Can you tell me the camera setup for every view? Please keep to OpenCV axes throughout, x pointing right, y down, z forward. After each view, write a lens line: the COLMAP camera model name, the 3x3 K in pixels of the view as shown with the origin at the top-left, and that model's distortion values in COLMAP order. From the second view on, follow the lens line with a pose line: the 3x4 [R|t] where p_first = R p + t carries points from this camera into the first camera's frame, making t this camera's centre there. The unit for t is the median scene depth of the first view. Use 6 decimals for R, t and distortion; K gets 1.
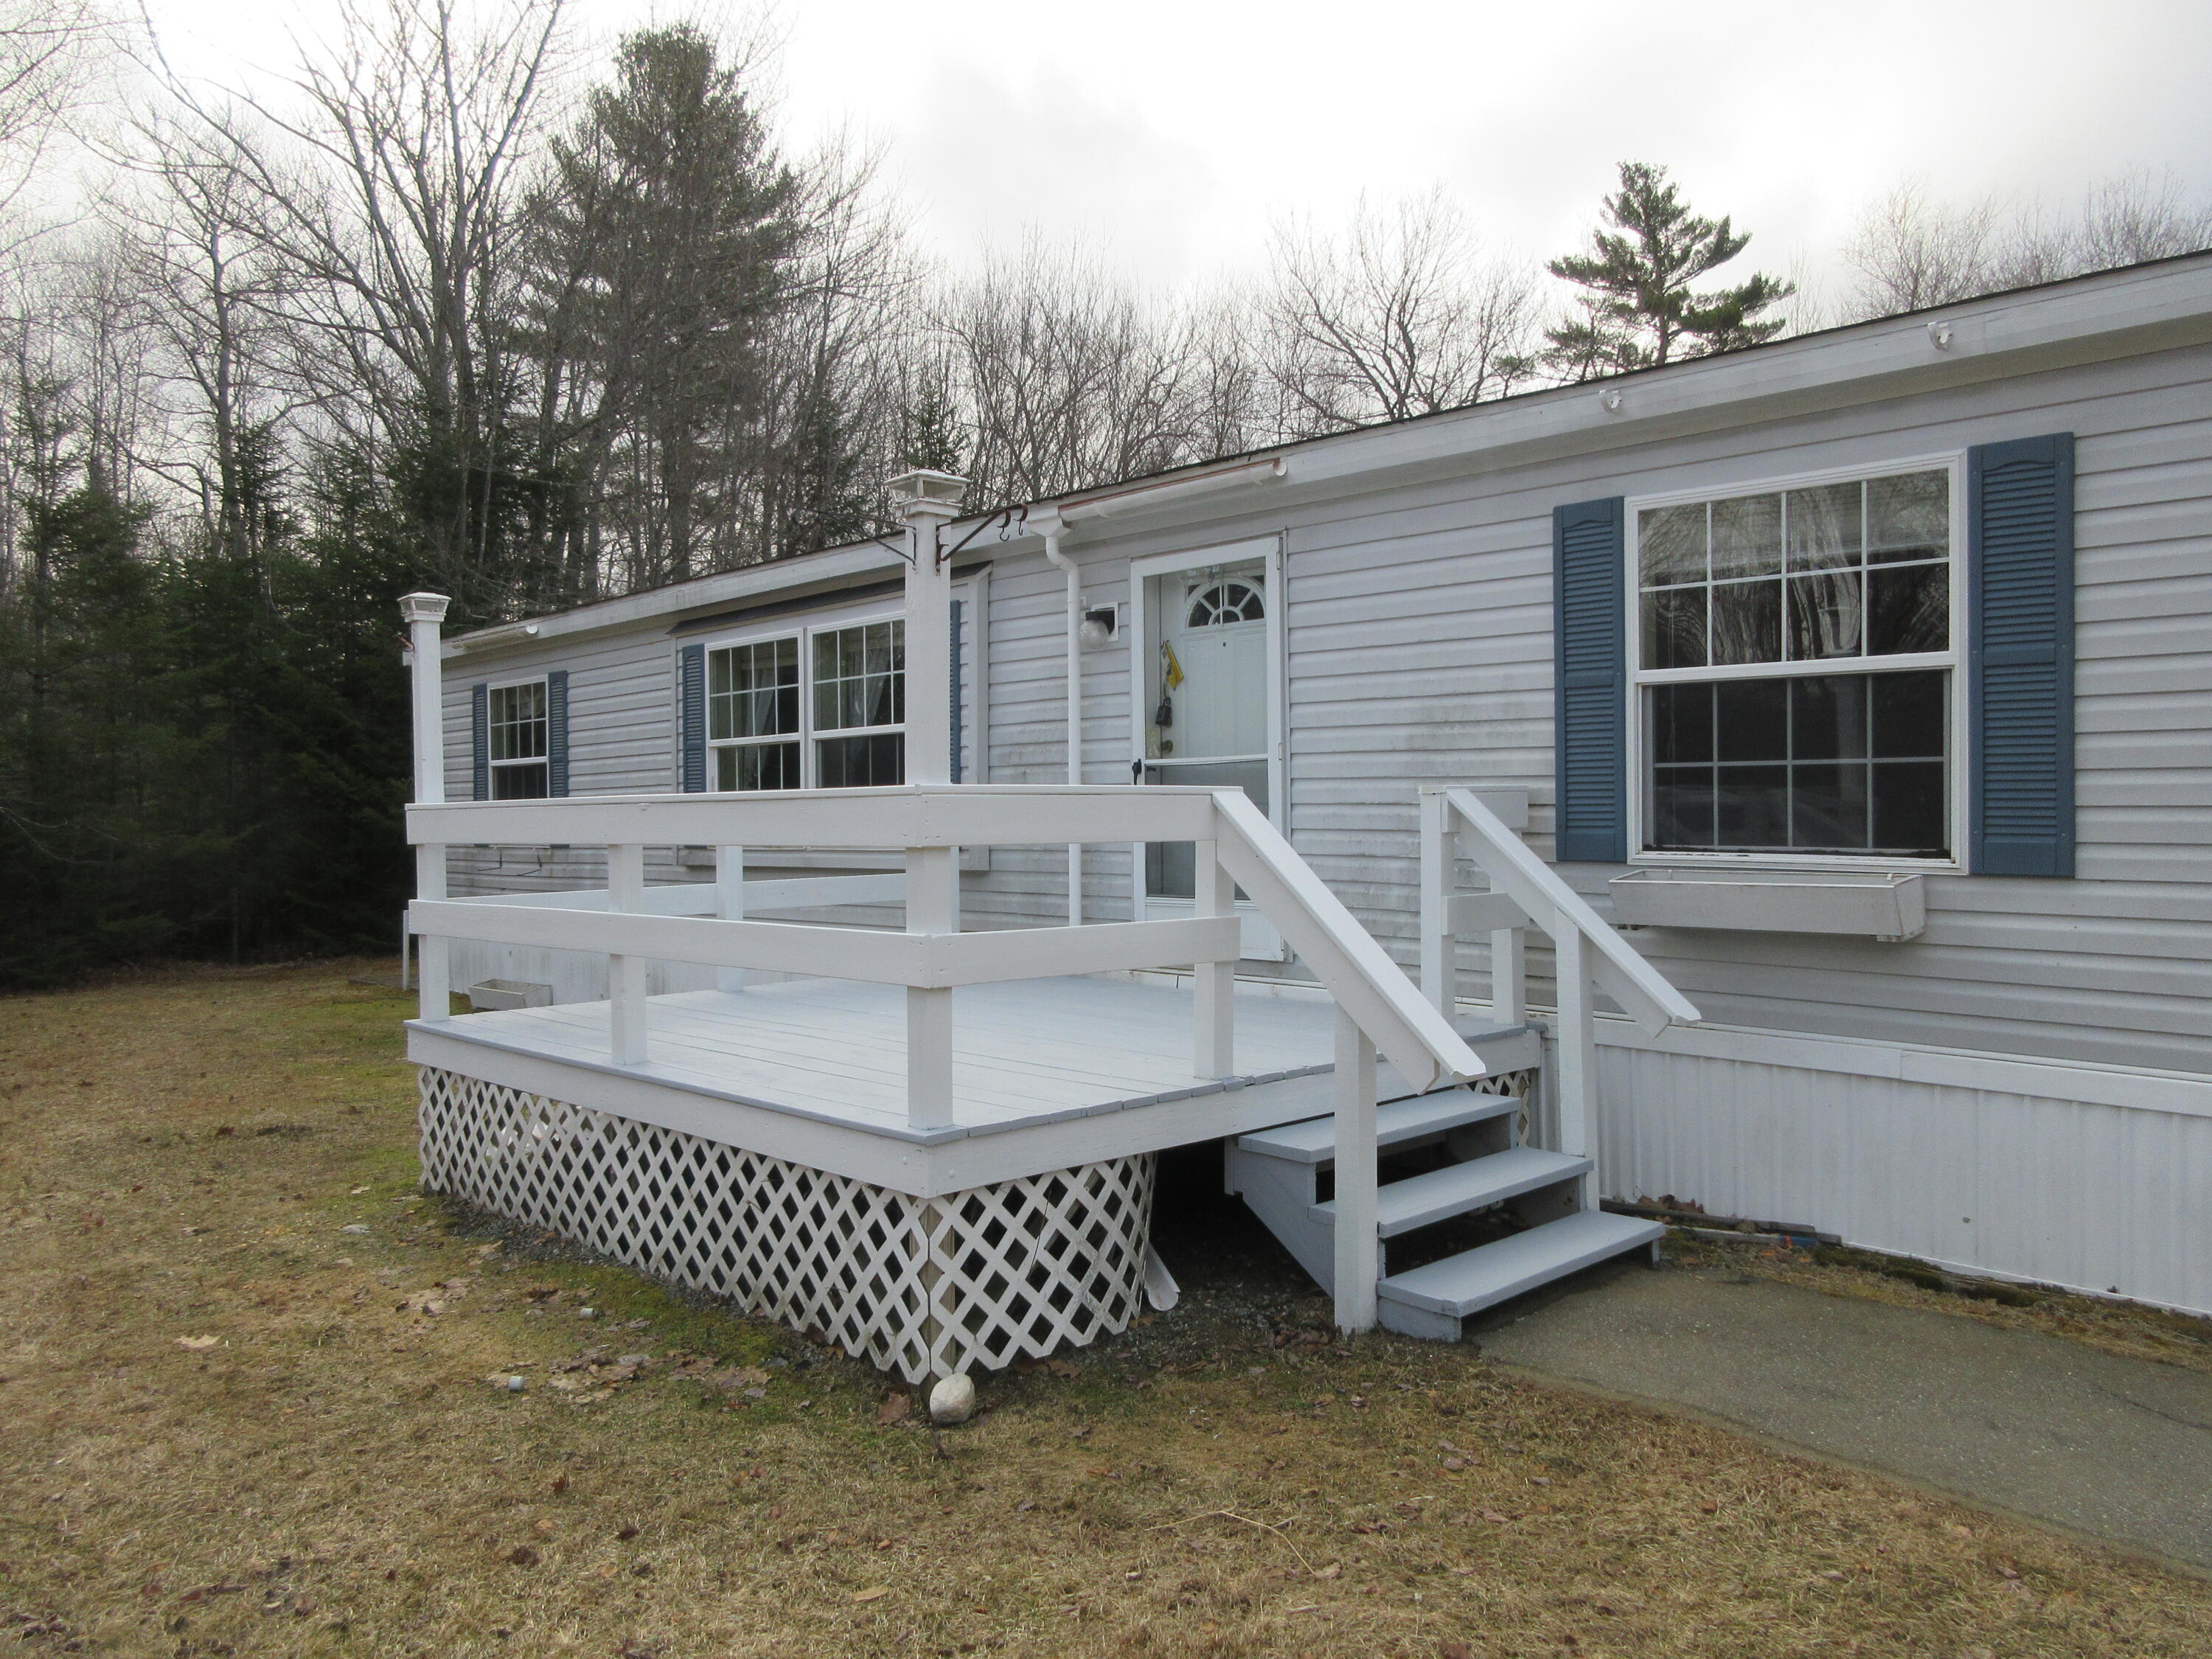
lens RADIAL K [[1624.7, 0, 1093.8], [0, 1624.7, 832.1], [0, 0, 1]] dist [0.002766, -0.008534]
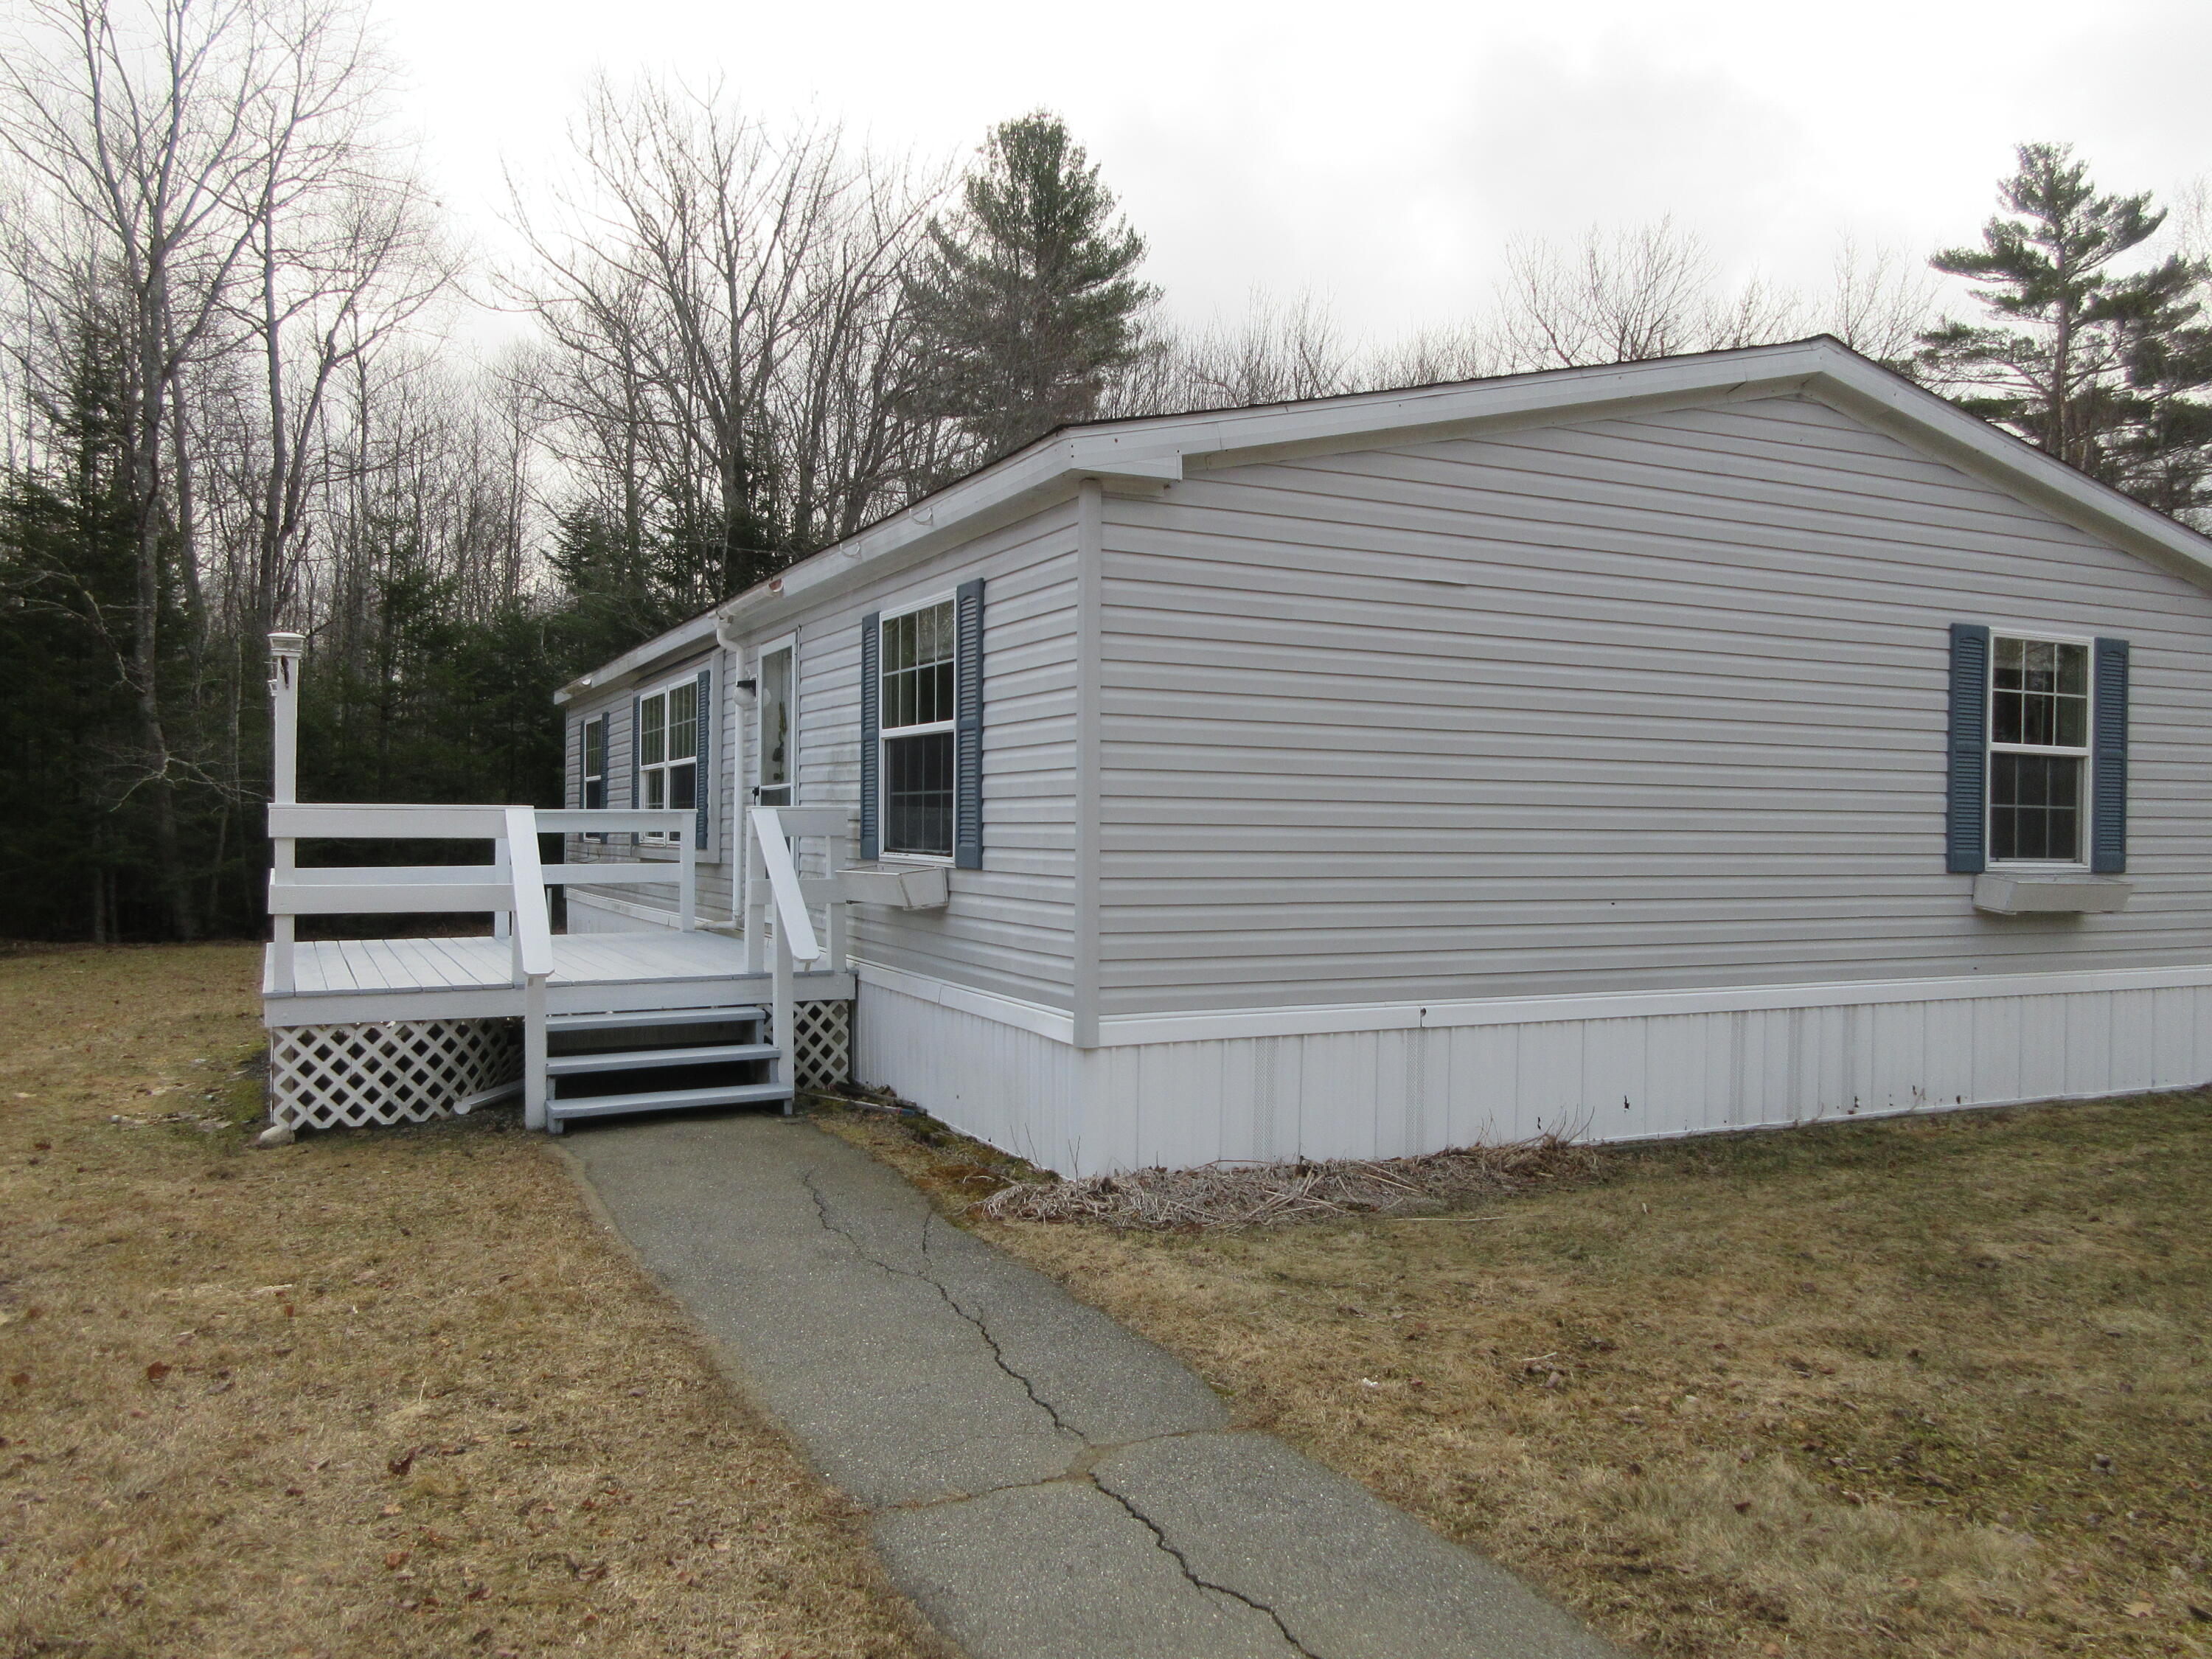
lens RADIAL K [[1624.7, 0, 1117.2], [0, 1624.7, 848.1], [0, 0, 1]] dist [0.002766, -0.008534]
pose [[0.961341, 0.019339, -0.274682, 0.576788], [-0.019799, 0.999803, 0.001098, 0.001493], [0.274649, 0.004383, 0.961535, -0.217054]]
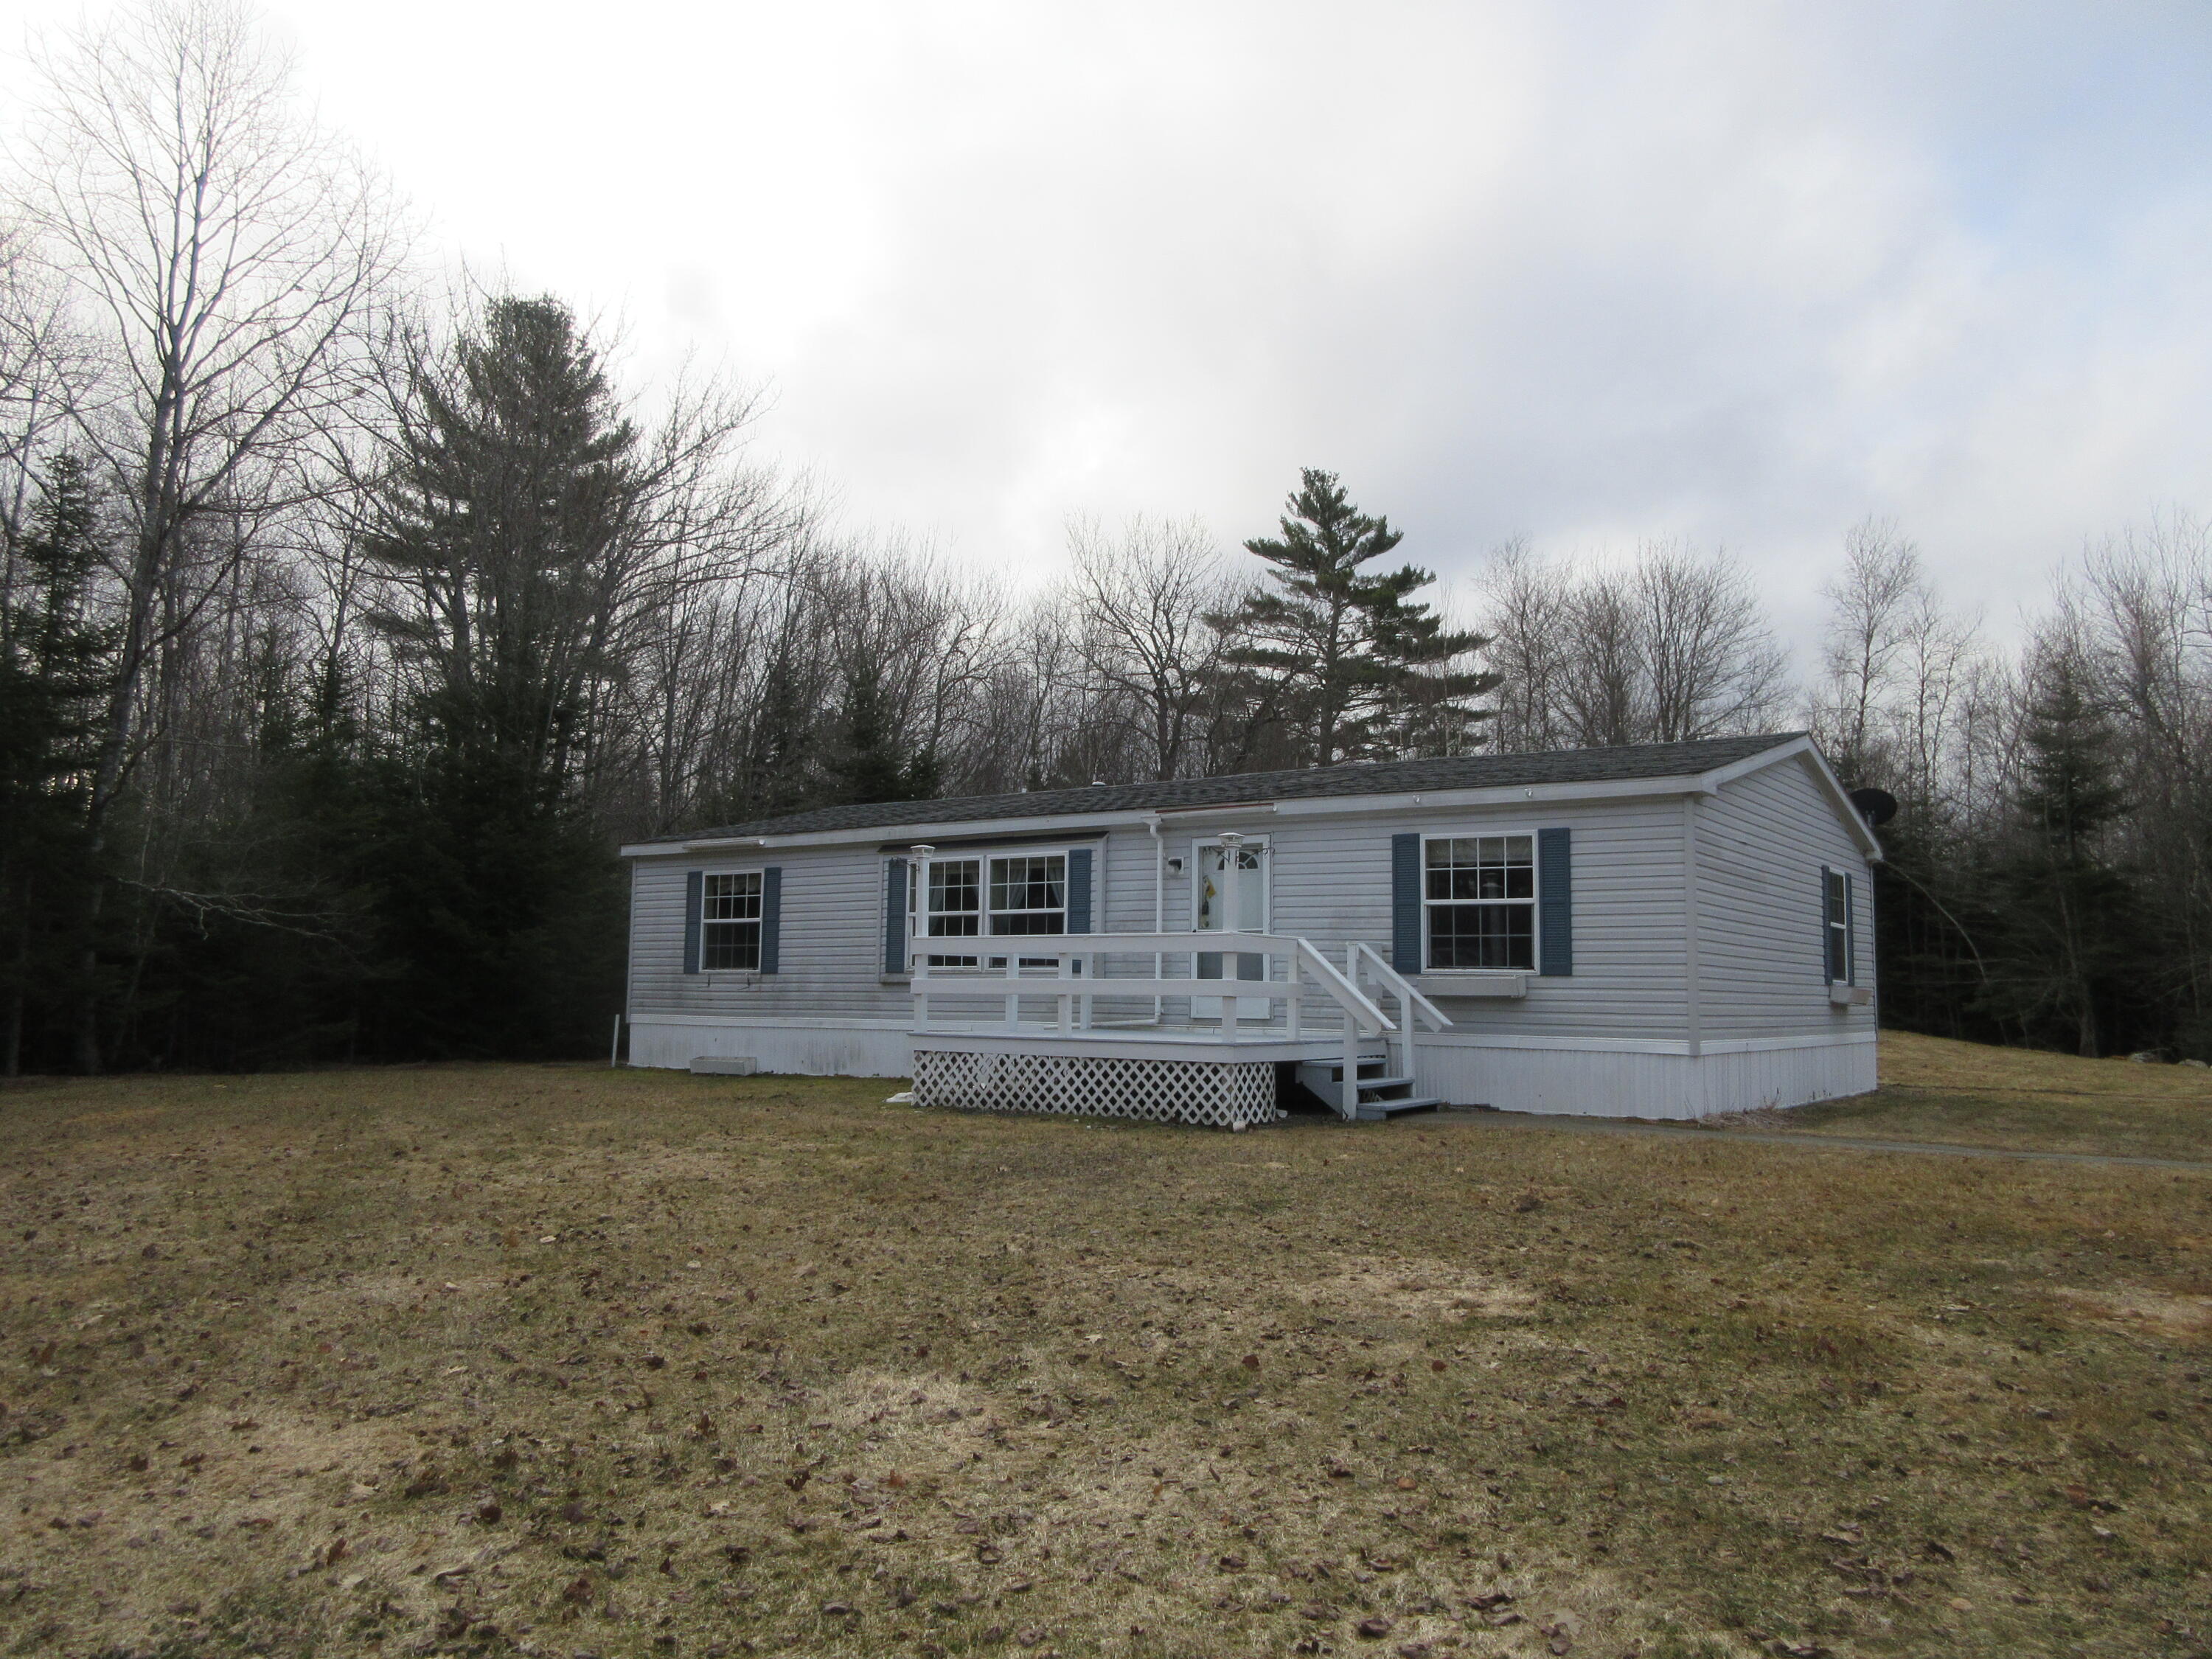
lens RADIAL K [[1624.7, 0, 1095.5], [0, 1624.7, 834.1], [0, 0, 1]] dist [0.002766, -0.008534]
pose [[0.978098, 0.043547, 0.203539, -0.446251], [-0.020384, 0.993209, -0.114542, 0.065877], [-0.207145, 0.107885, 0.972344, -0.895627]]
